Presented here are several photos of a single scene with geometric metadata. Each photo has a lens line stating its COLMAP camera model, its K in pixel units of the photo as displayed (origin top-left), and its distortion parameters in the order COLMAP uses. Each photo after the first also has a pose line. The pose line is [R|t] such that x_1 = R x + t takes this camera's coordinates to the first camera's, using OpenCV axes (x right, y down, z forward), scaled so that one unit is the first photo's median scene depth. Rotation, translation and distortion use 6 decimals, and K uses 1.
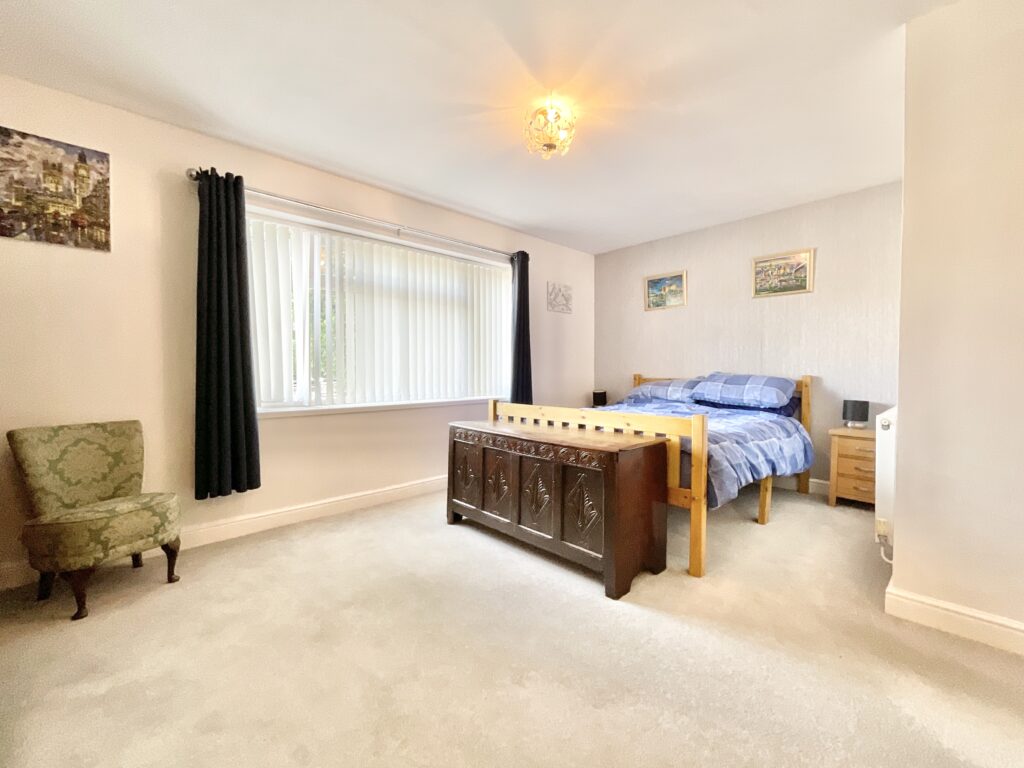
lens RADIAL K [[415.0, 0, 509.0], [0, 415.0, 383.3], [0, 0, 1]] dist [0.011978, -0.000636]
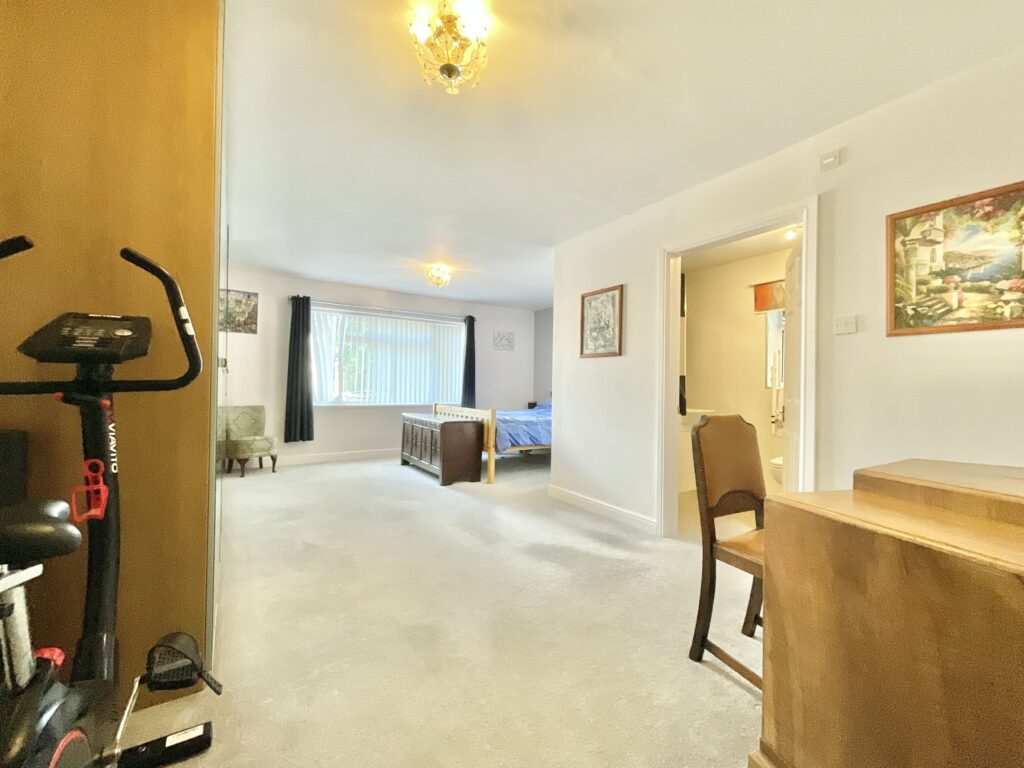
lens RADIAL K [[415.0, 0, 514.7], [0, 415.0, 385.9], [0, 0, 1]] dist [0.011978, -0.000636]
pose [[0.985117, 0.017930, -0.170946, 0.836496], [-0.023630, 0.999229, -0.031363, 0.018023], [0.170252, 0.034936, 0.984781, -0.993470]]
